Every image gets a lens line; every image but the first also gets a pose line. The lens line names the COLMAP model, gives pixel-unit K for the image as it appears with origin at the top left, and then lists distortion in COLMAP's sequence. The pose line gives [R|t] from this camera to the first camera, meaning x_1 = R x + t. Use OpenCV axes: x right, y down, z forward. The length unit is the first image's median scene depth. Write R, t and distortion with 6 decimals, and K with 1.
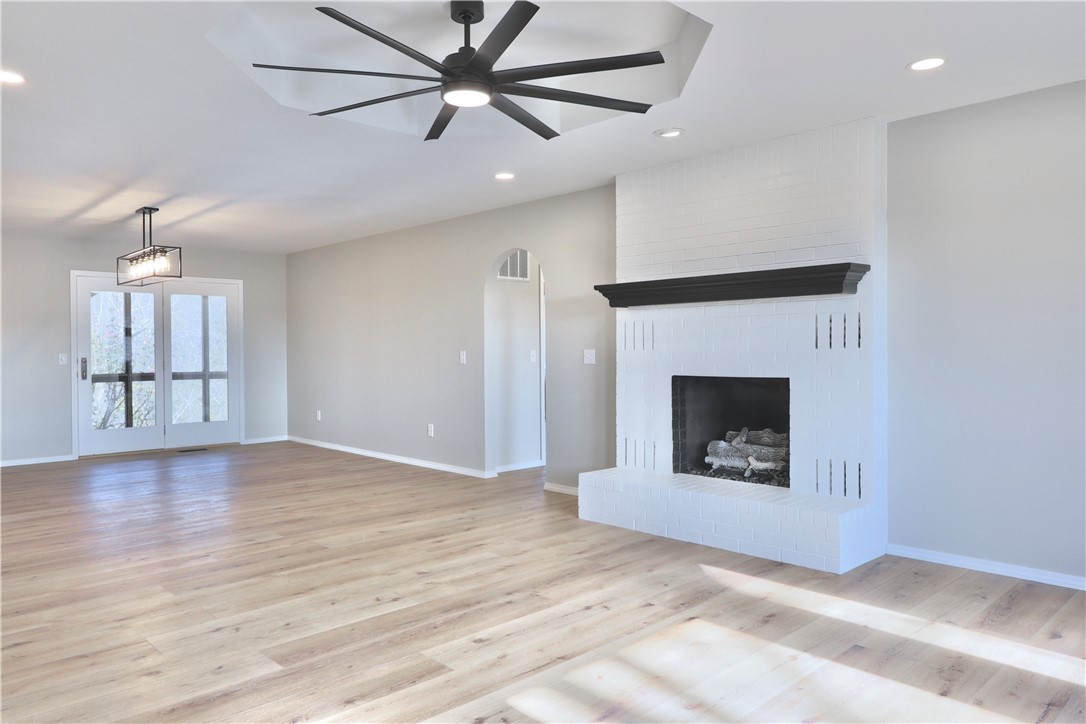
lens RADIAL K [[752.7, 0, 532.8], [0, 752.7, 354.4], [0, 0, 1]] dist [-0.019146, 0.006021]
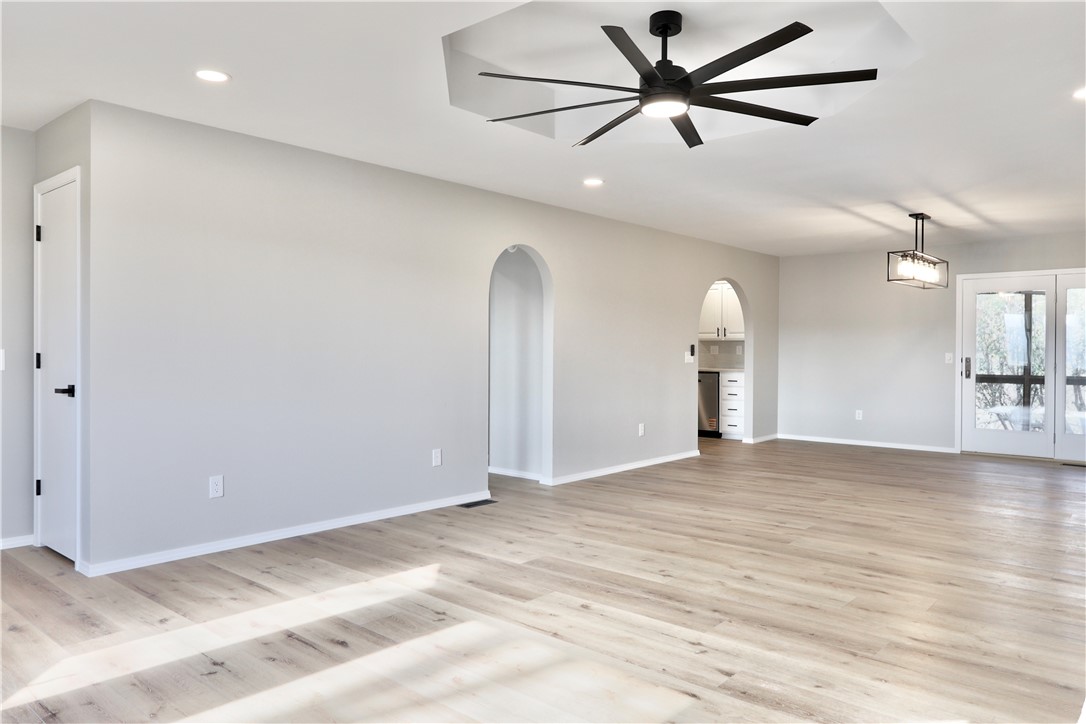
lens RADIAL K [[752.7, 0, 532.8], [0, 752.7, 354.4], [0, 0, 1]] dist [-0.019146, 0.006021]
pose [[0.087049, 0.016582, -0.996066, 0.894579], [-0.015359, 0.999765, 0.015301, -0.014880], [0.996086, 0.013966, 0.087283, 0.694220]]
